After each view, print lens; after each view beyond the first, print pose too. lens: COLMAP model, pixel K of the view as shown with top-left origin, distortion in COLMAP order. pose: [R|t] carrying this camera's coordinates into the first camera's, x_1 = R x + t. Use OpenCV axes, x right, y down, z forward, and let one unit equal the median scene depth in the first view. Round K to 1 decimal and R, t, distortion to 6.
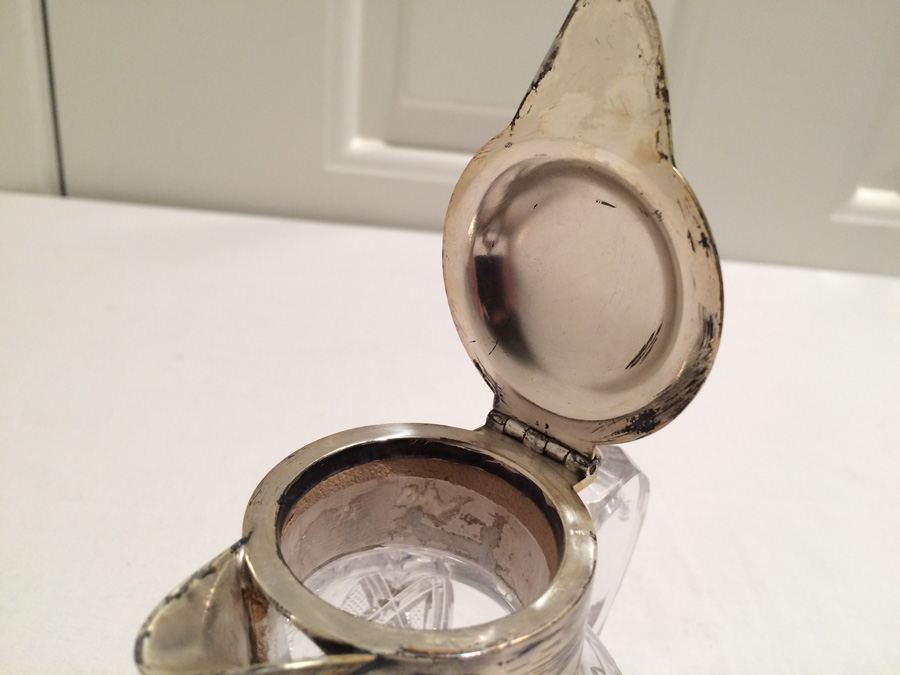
lens RADIAL K [[791.4, 0, 454.9], [0, 791.4, 336.4], [0, 0, 1]] dist [0.072675, -0.179350]
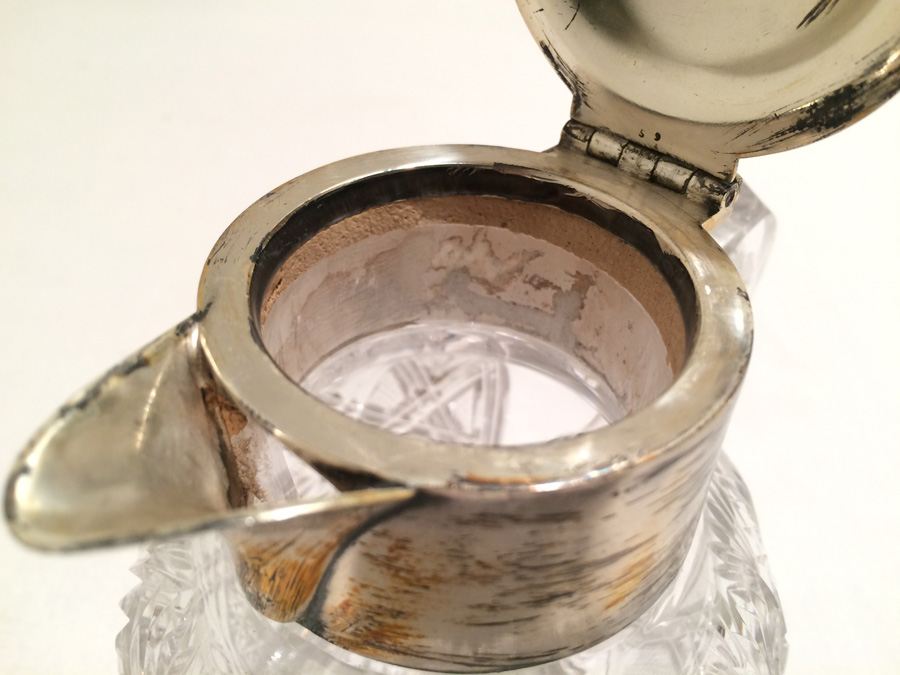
lens RADIAL K [[791.4, 0, 454.9], [0, 791.4, 336.4], [0, 0, 1]] dist [0.072675, -0.179350]
pose [[0.998747, -0.029884, -0.040151, -0.029241], [0.039406, 0.964081, 0.262670, 0.093774], [0.030859, -0.263923, 0.964050, 0.323138]]
